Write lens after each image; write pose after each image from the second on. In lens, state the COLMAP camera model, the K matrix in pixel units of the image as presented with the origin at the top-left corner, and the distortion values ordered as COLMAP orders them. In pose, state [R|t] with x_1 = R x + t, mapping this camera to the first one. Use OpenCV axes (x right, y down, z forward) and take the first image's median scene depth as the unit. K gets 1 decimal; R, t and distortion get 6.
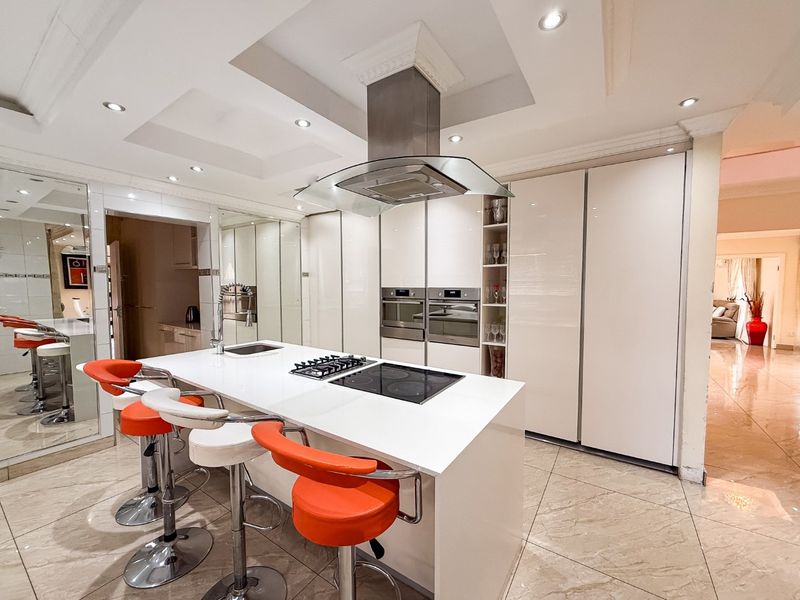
lens RADIAL K [[322.1, 0, 400.8], [0, 322.1, 300.9], [0, 0, 1]] dist [-0.001173, -0.000042]
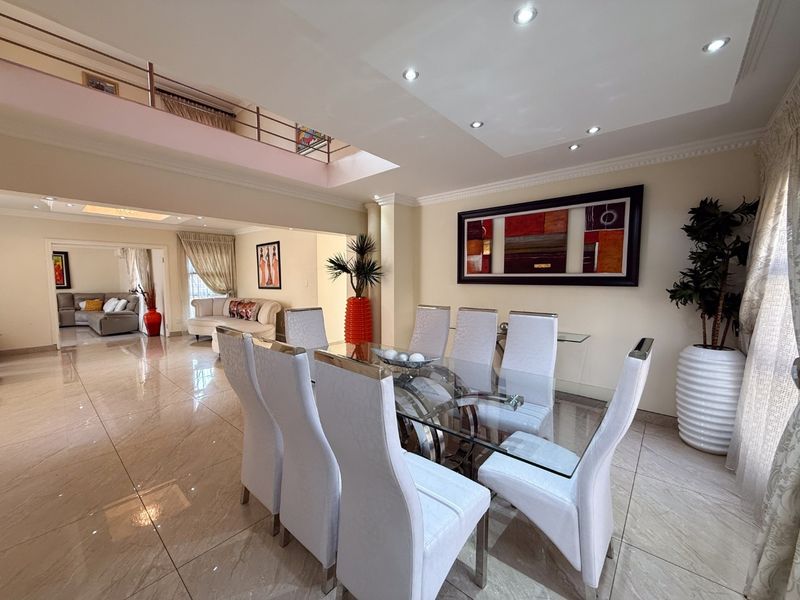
lens RADIAL K [[322.1, 0, 395.4], [0, 322.1, 296.9], [0, 0, 1]] dist [-0.001173, -0.000042]
pose [[0.121195, -0.069025, 0.990226, 0.205212], [0.057592, 0.996388, 0.062406, -0.003560], [-0.990957, 0.049466, 0.124732, 0.119626]]
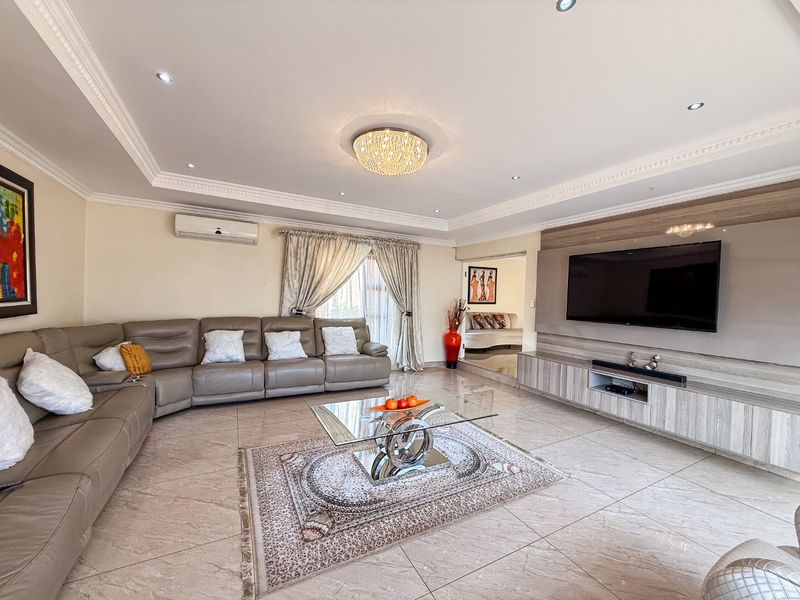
lens RADIAL K [[322.1, 0, 399.9], [0, 322.1, 297.2], [0, 0, 1]] dist [-0.001173, -0.000042]
pose [[-0.887824, -0.024120, 0.459551, 0.838210], [-0.000968, 0.998721, 0.050549, -0.073985], [-0.460183, 0.044434, -0.886711, 1.804071]]
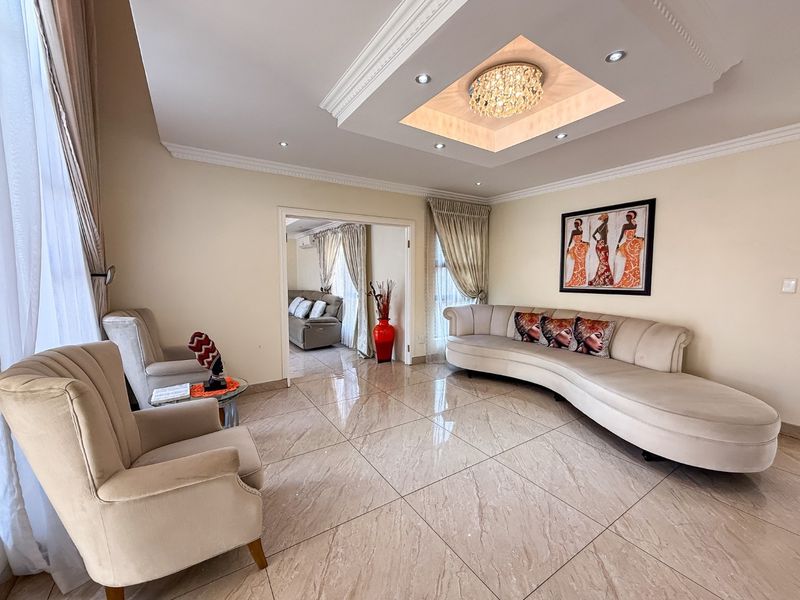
lens RADIAL K [[322.1, 0, 401.2], [0, 322.1, 300.8], [0, 0, 1]] dist [-0.001173, -0.000042]
pose [[0.381219, -0.078667, 0.921132, 0.514142], [0.047455, 0.996725, 0.065483, -0.026078], [-0.923266, 0.018749, 0.383703, 0.708132]]
